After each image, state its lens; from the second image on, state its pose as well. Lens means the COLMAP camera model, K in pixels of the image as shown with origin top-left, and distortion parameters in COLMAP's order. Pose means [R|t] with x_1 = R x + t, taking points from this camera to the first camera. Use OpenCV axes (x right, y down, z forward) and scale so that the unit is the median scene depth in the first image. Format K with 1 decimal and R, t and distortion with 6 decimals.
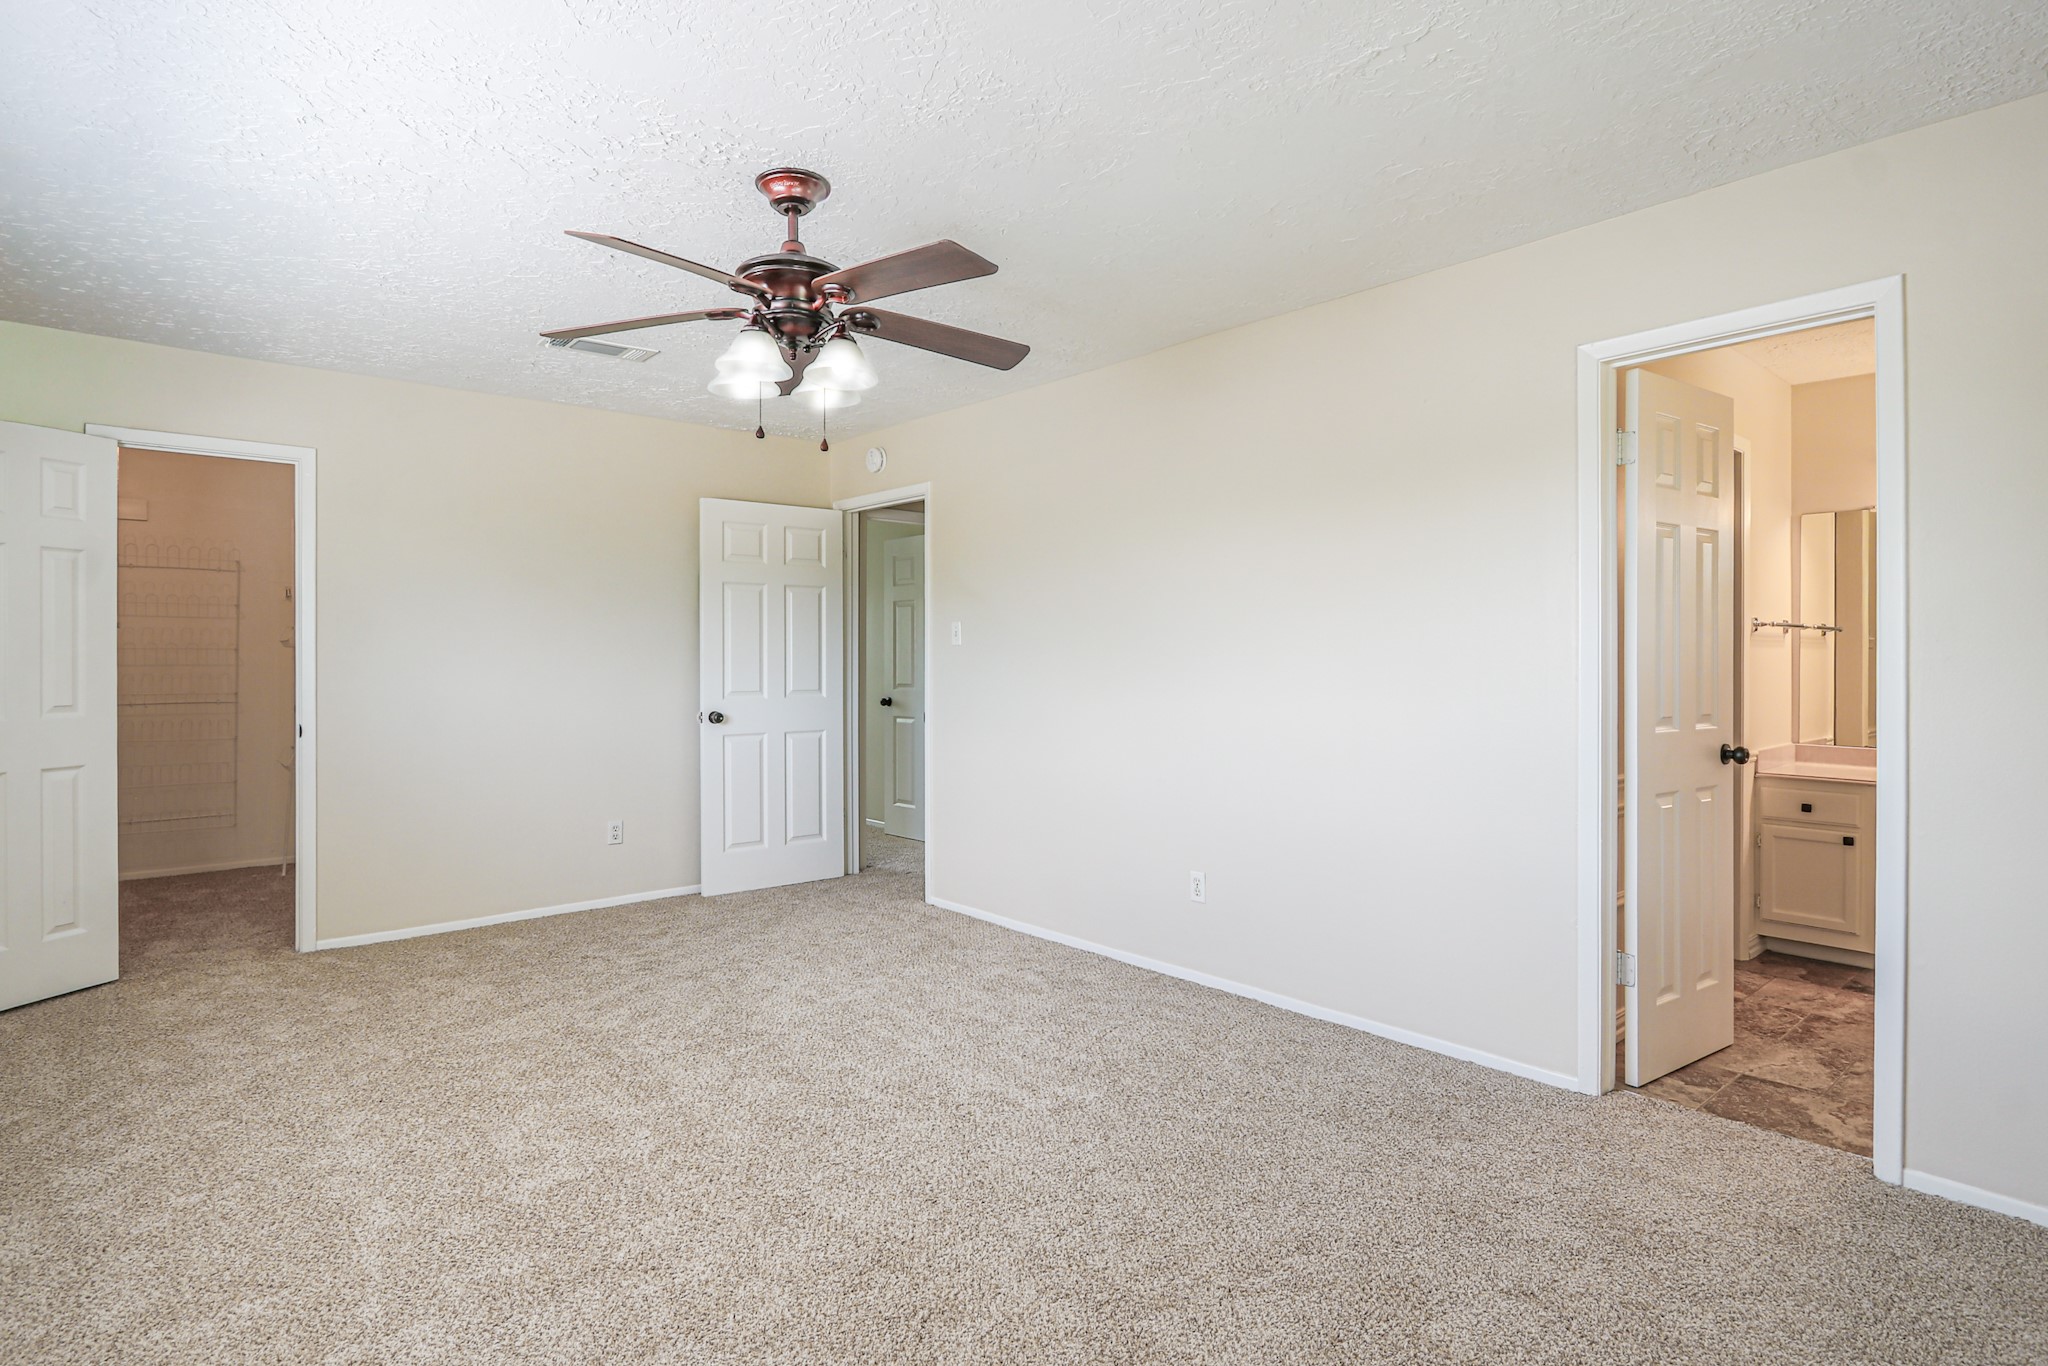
lens RADIAL K [[1062.0, 0, 1023.5], [0, 1062.0, 675.3], [0, 0, 1]] dist [-0.003335, 0.000435]
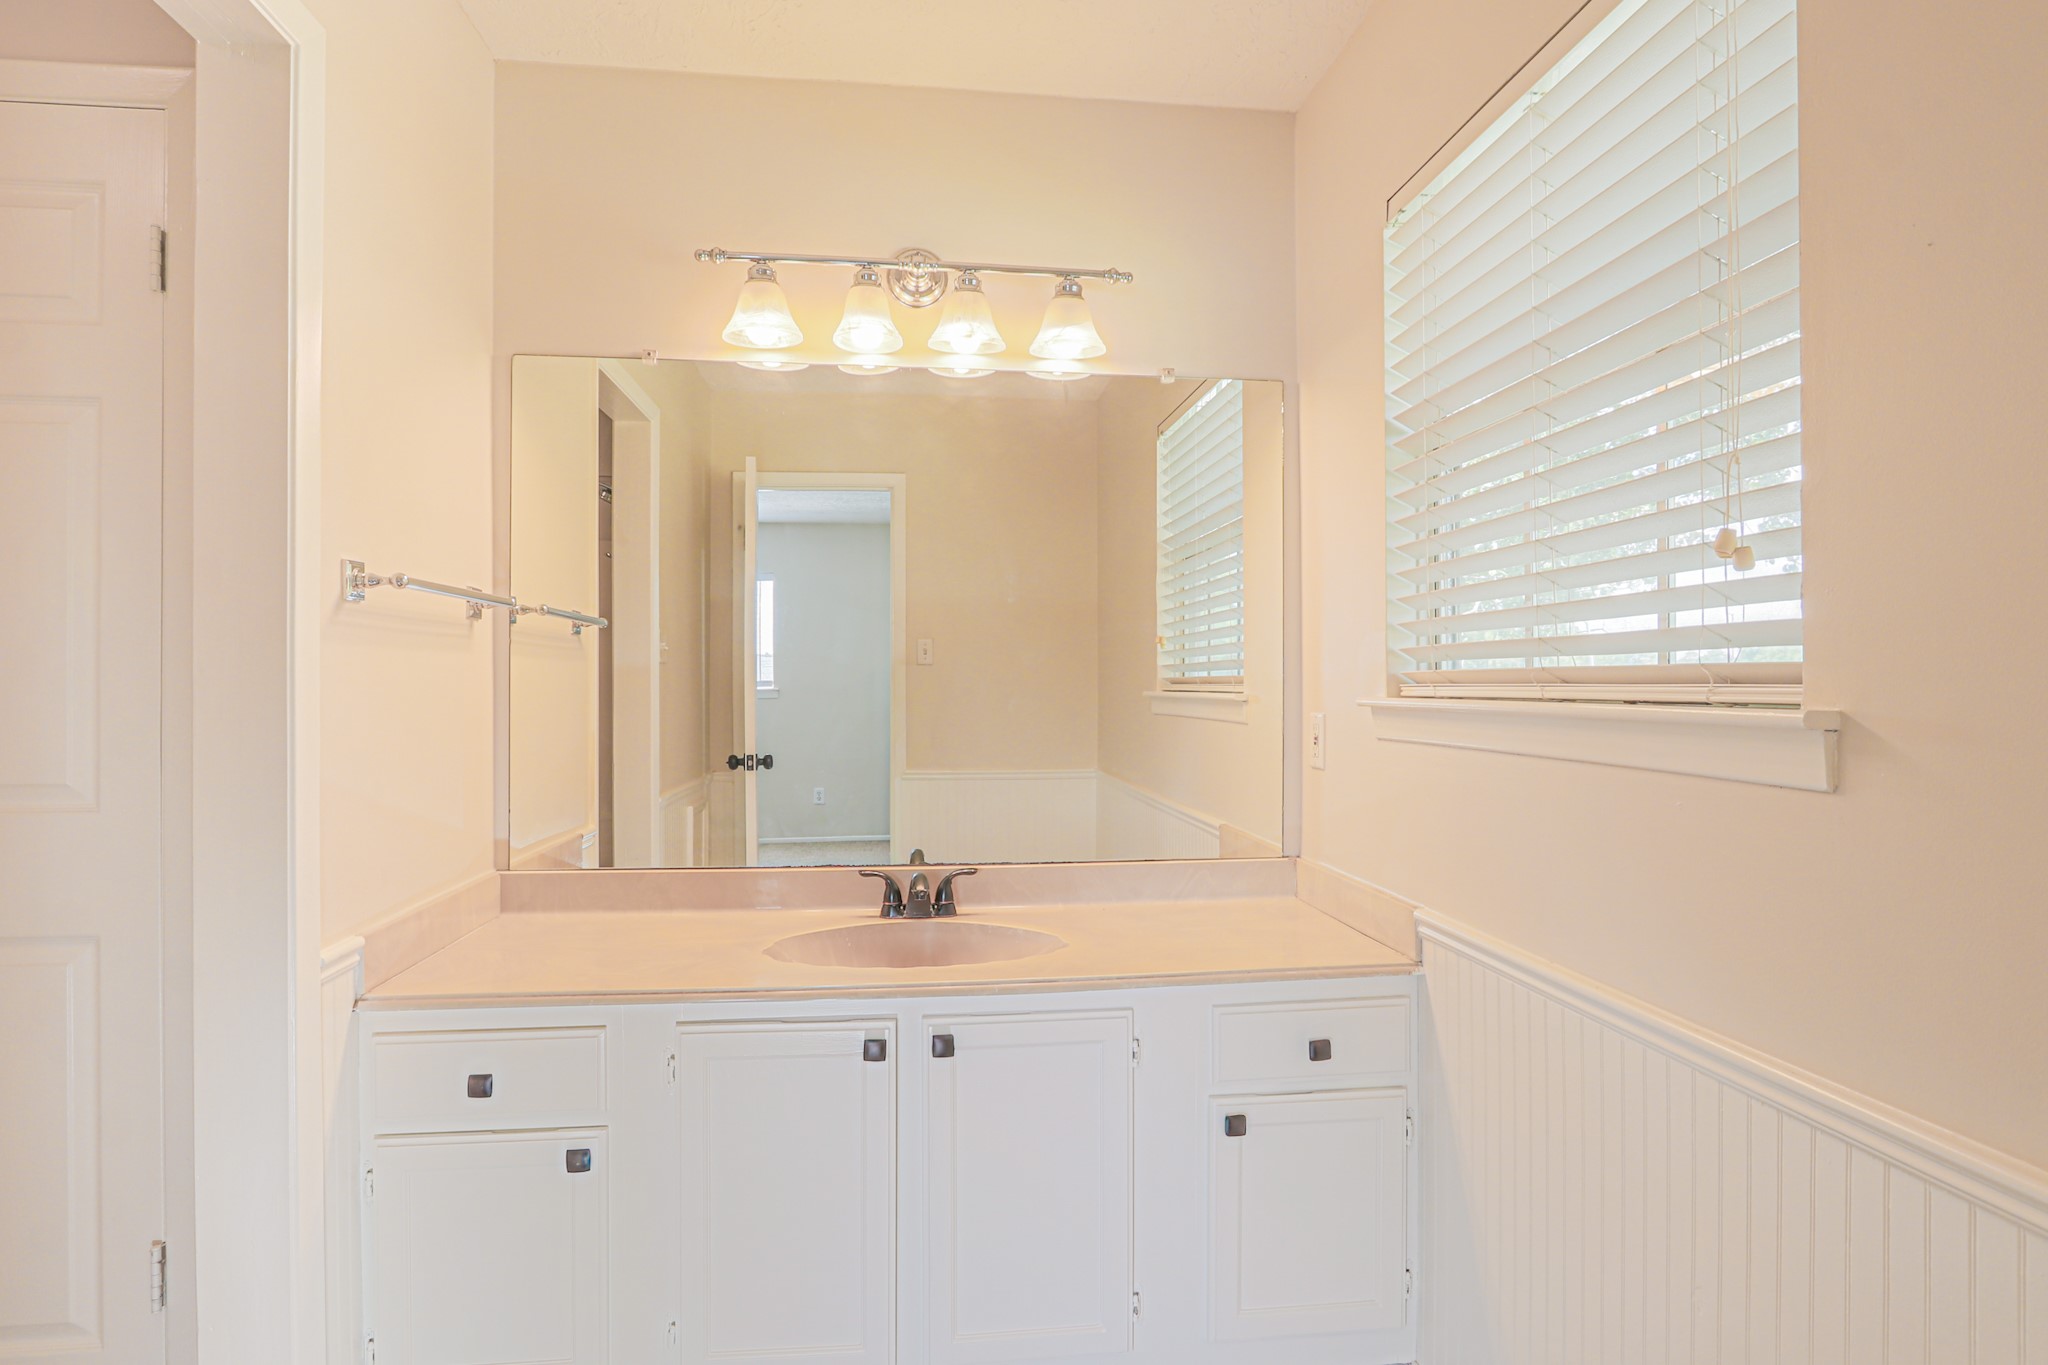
lens RADIAL K [[1062.0, 0, 1023.1], [0, 1062.0, 685.2], [0, 0, 1]] dist [-0.003335, 0.000435]
pose [[0.568247, 0.004939, 0.822843, 0.490133], [0.004466, 0.999949, -0.009087, -0.007778], [-0.822846, 0.008839, 0.568196, 0.574003]]
